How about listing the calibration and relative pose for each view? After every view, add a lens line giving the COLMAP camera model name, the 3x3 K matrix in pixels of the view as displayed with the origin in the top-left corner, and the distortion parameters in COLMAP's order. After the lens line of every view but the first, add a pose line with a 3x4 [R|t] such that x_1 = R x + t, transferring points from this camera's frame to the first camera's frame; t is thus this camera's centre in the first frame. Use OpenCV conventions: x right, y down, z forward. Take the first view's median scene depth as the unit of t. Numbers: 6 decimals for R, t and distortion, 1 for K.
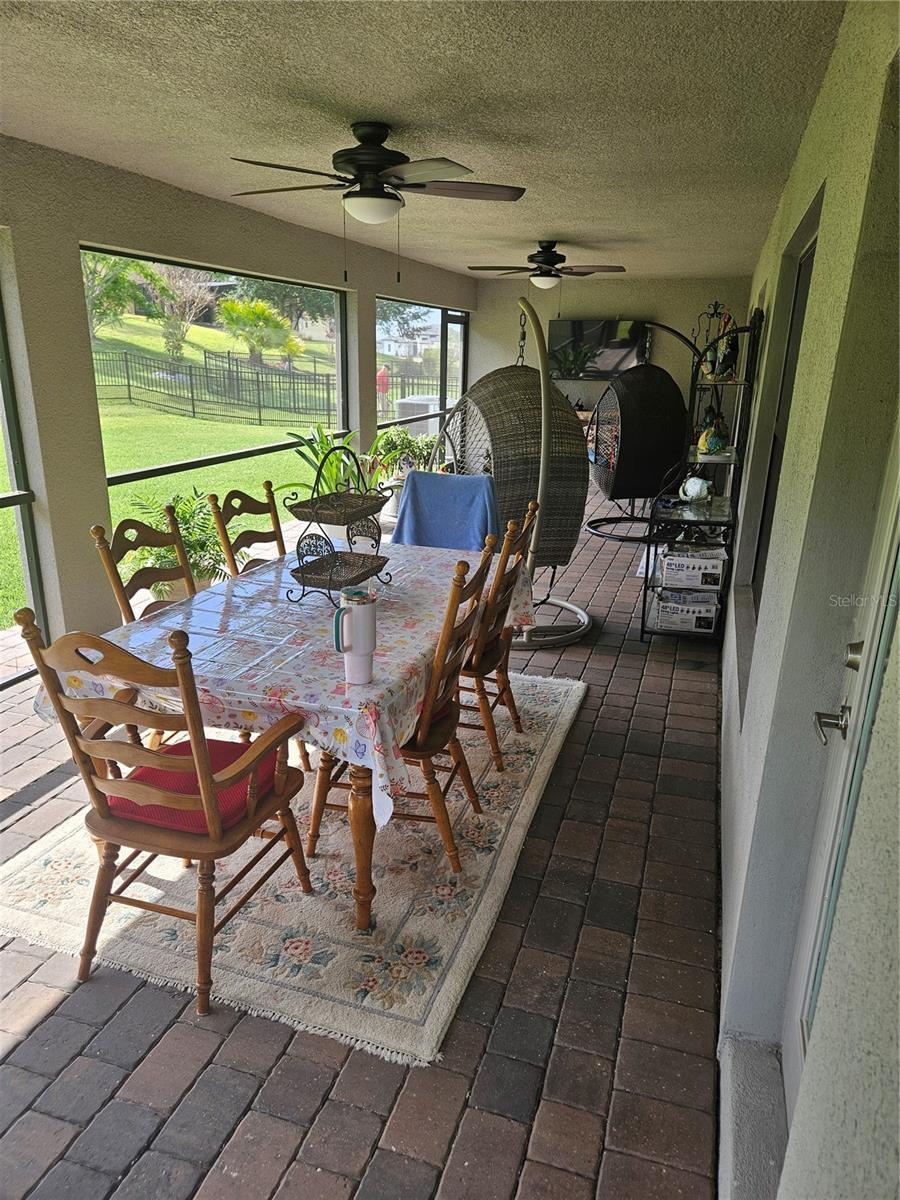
lens RADIAL K [[780.3, 0, 450.0], [0, 780.3, 600.0], [0, 0, 1]] dist [0.037737, -0.001289]
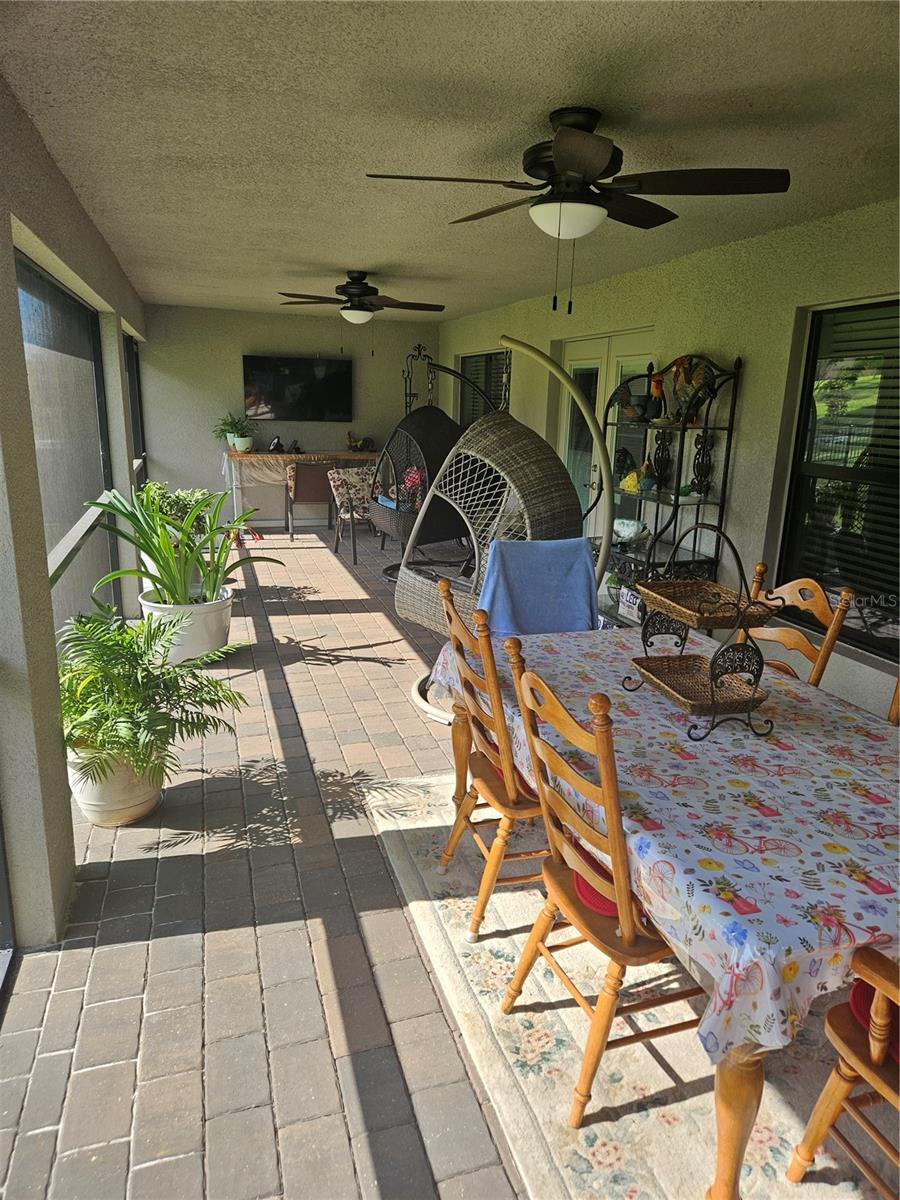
lens RADIAL K [[780.3, 0, 450.0], [0, 780.3, 600.0], [0, 0, 1]] dist [0.037737, -0.001289]
pose [[0.824332, -0.140973, 0.548272, -0.337341], [0.163128, 0.986569, 0.008405, -0.074128], [-0.542093, 0.082511, 0.836258, 0.217617]]
